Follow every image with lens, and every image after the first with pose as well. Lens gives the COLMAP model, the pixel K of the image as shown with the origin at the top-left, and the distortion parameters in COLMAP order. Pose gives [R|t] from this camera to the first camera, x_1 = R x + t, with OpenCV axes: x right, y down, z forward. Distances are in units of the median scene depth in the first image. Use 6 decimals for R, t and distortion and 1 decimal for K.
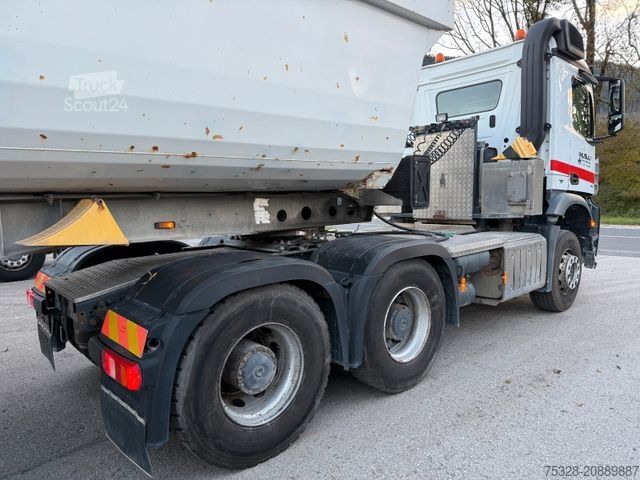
lens RADIAL K [[431.3, 0, 320.0], [0, 431.3, 240.0], [0, 0, 1]] dist [-0.006146, -0.002085]
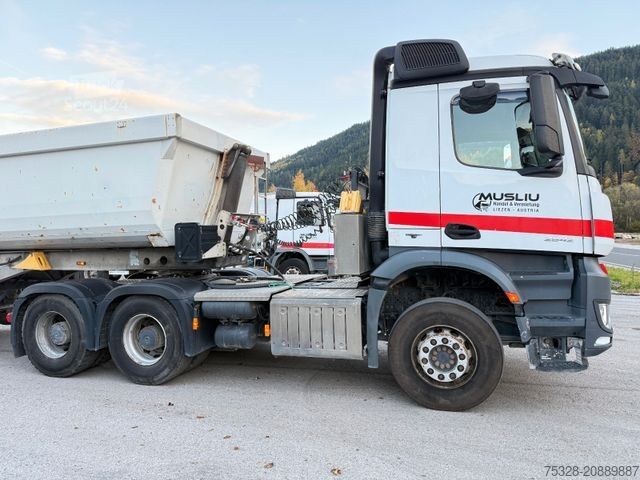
lens RADIAL K [[439.7, 0, 320.0], [0, 439.7, 240.0], [0, 0, 1]] dist [0.005953, -0.001413]
pose [[0.530823, 0.017991, -0.847292, 1.228036], [-0.069699, 0.997314, -0.022490, -0.105309], [0.844612, 0.070994, 0.530651, 0.469119]]
